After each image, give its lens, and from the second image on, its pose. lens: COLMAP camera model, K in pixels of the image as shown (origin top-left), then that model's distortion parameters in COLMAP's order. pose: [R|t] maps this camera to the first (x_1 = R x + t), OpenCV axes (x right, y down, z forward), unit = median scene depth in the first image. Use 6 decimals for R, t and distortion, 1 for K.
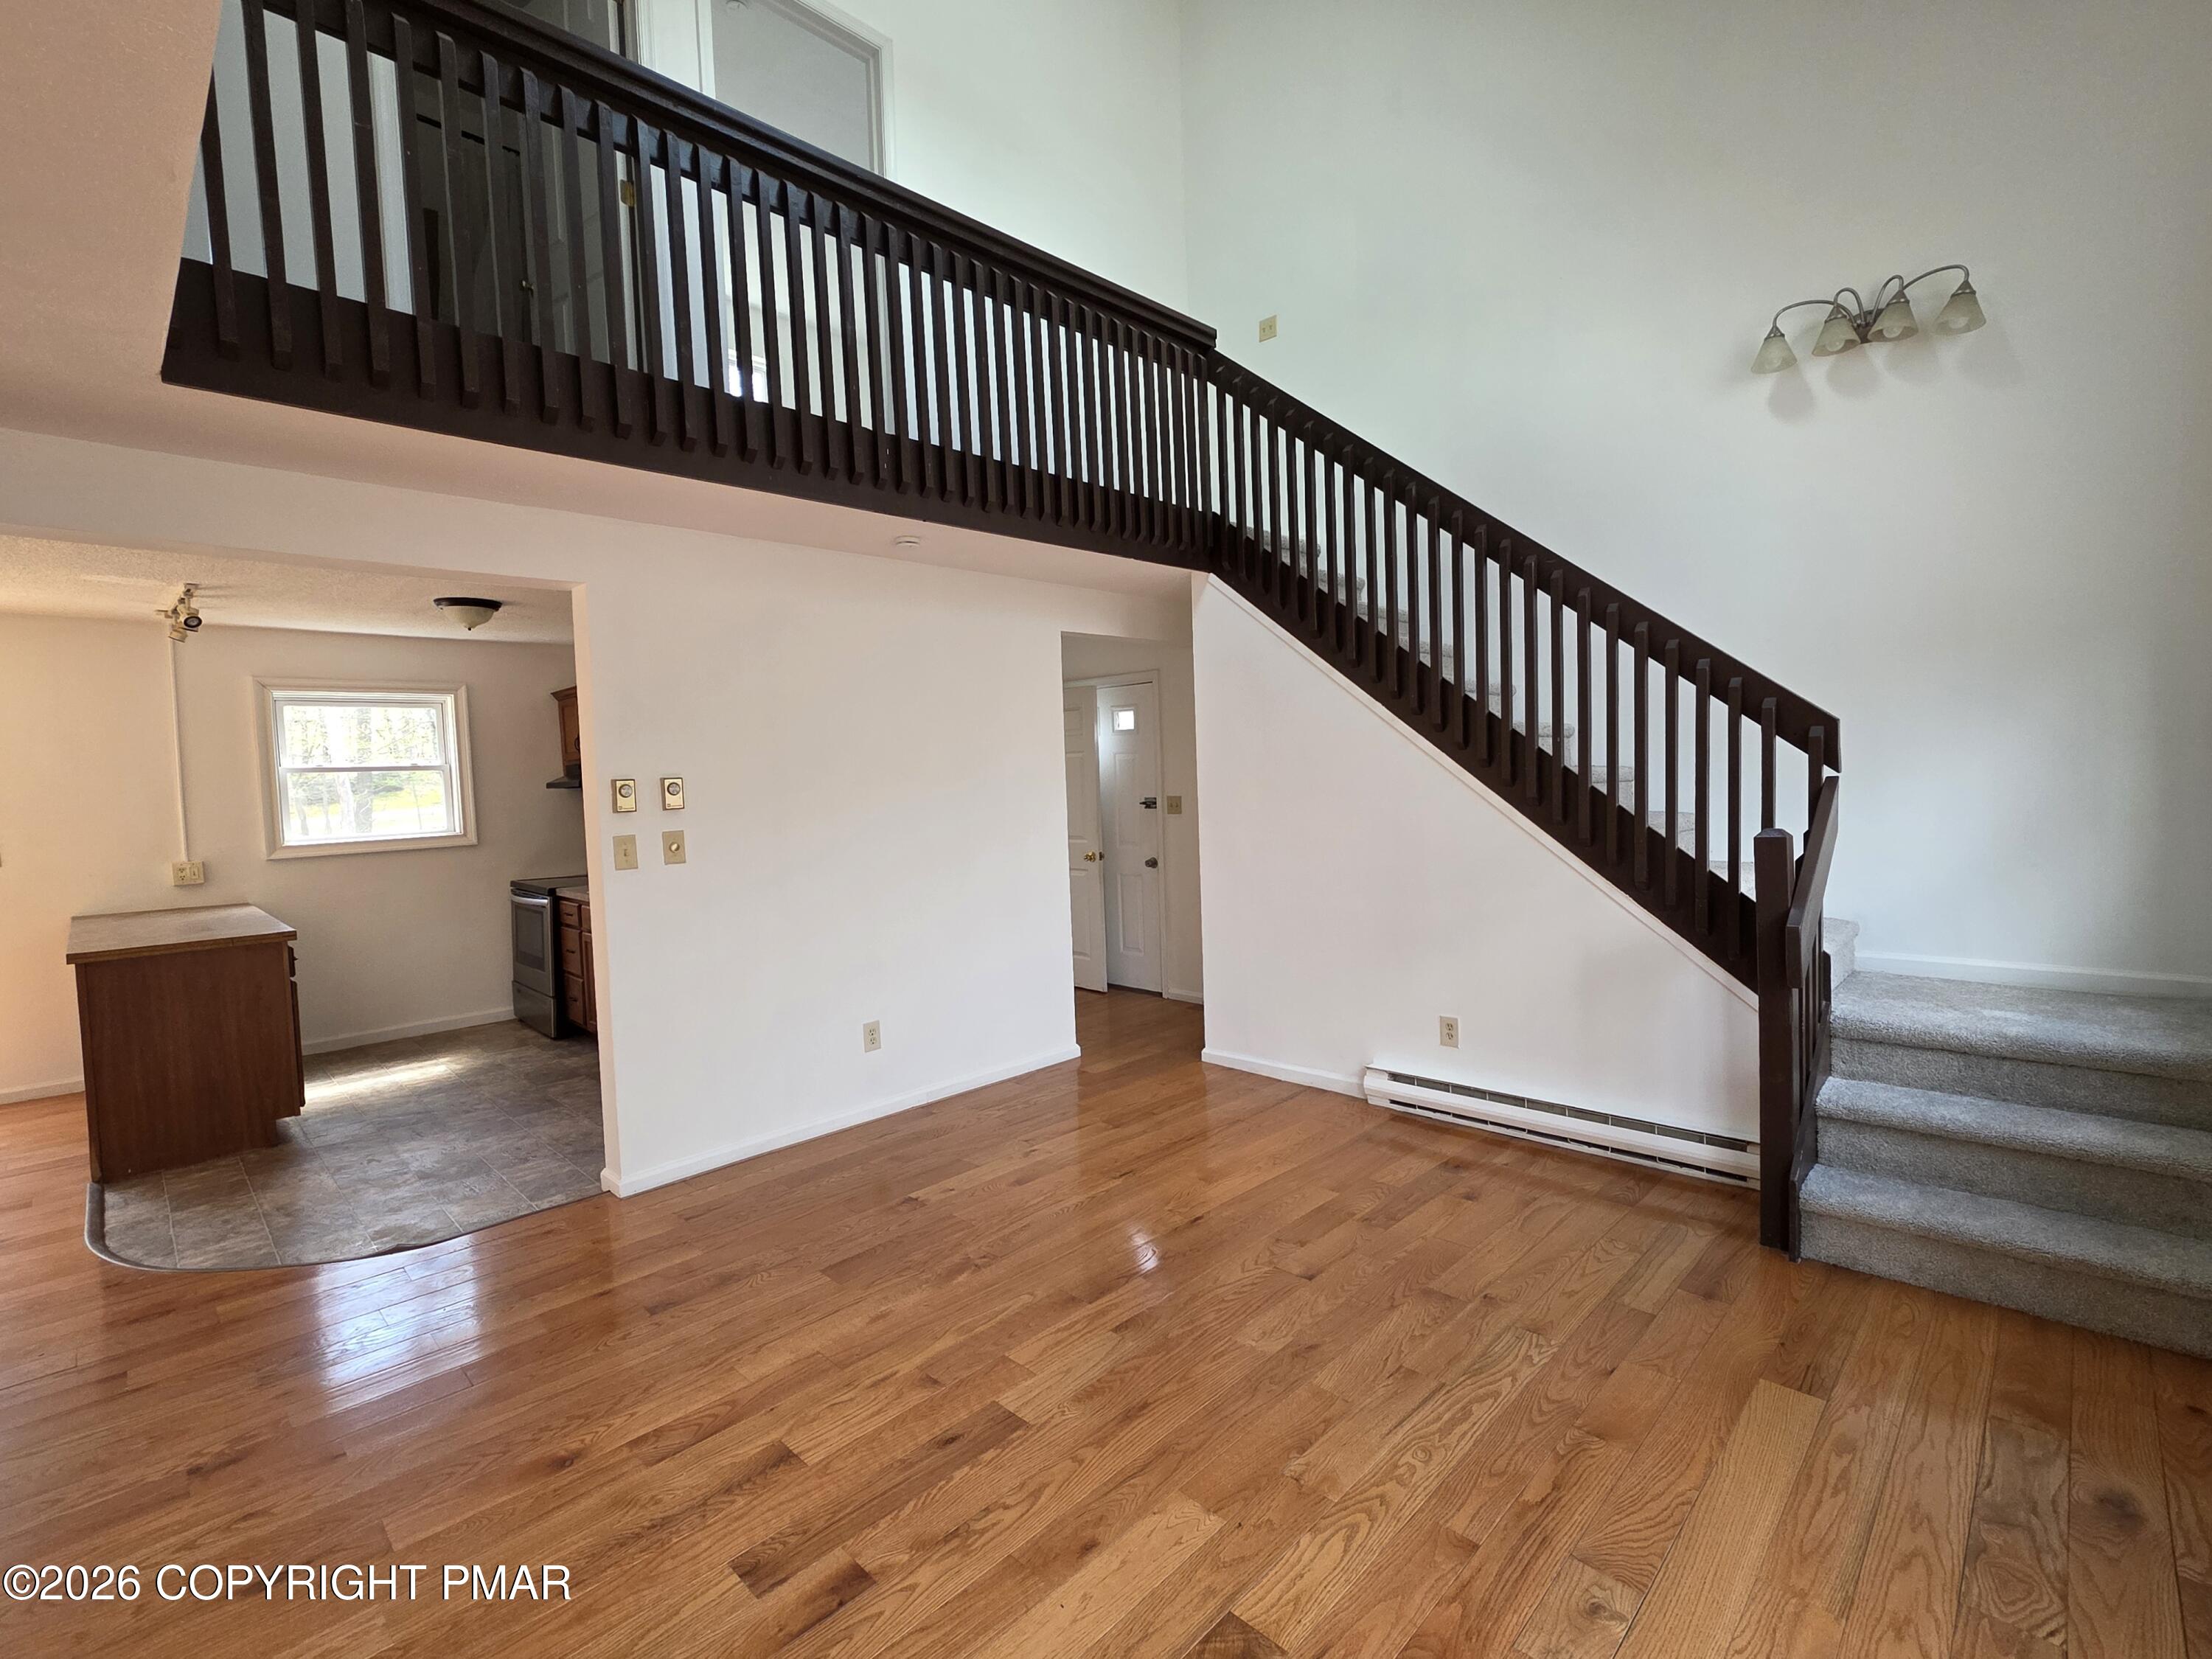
lens RADIAL K [[992.4, 0, 1108.0], [0, 992.4, 828.4], [0, 0, 1]] dist [-0.000054, 0.003125]
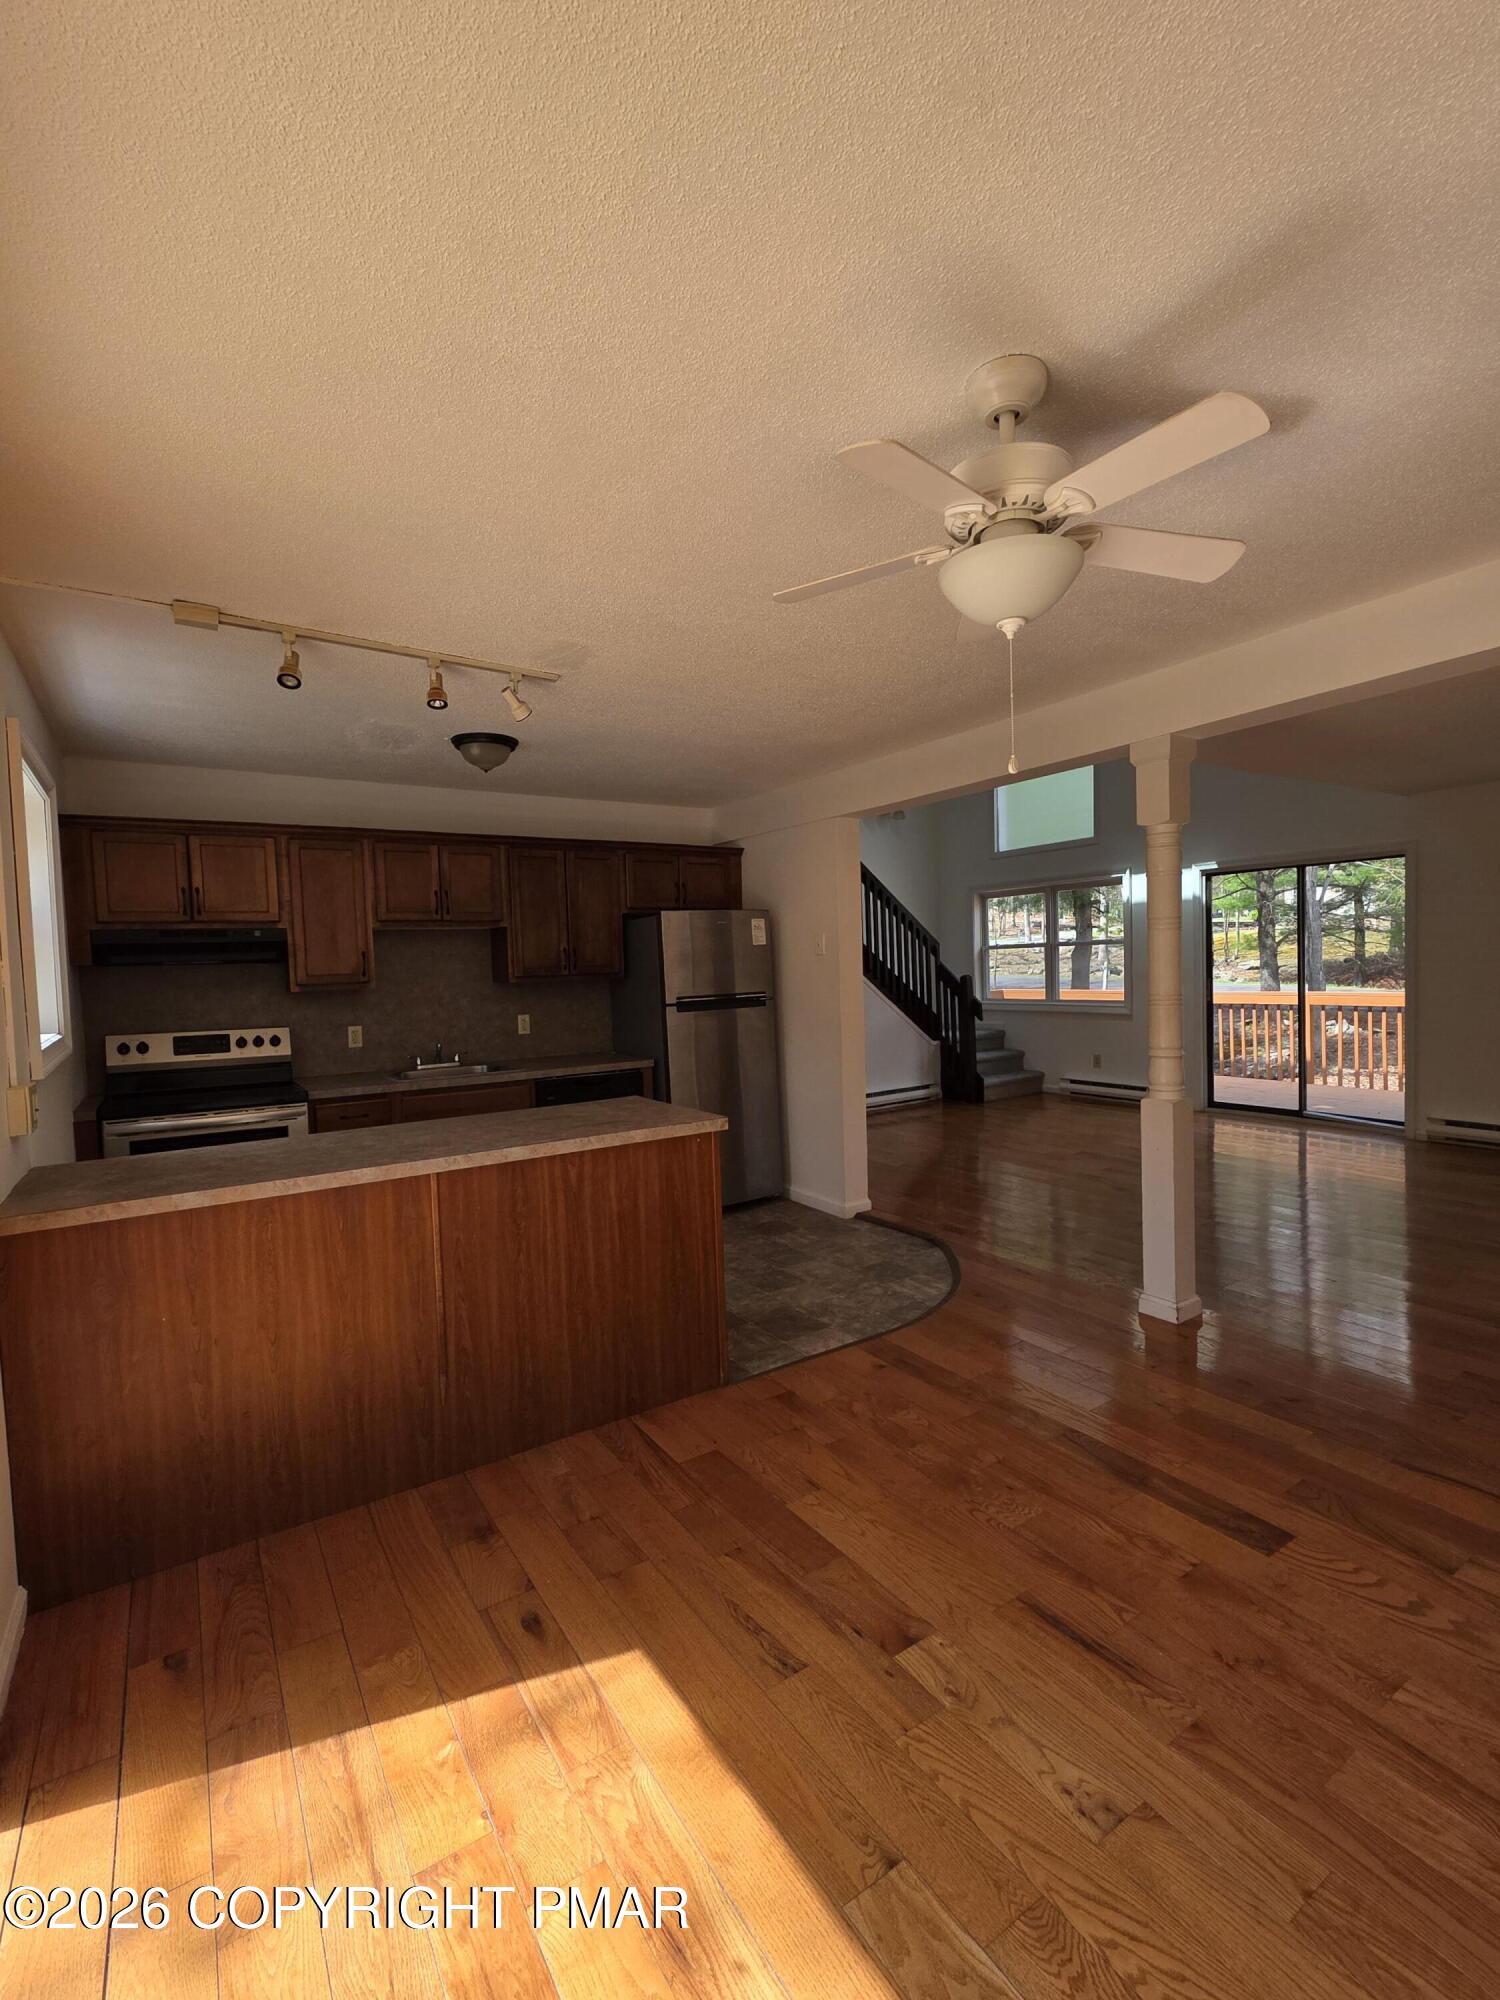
lens RADIAL K [[897.3, 0, 745.9], [0, 897.3, 1002.4], [0, 0, 1]] dist [-0.000054, 0.003125]
pose [[0.216325, -0.014744, 0.976210, -1.817510], [0.076636, 0.997057, -0.001923, 0.034683], [-0.973309, 0.075229, 0.216818, 0.821943]]
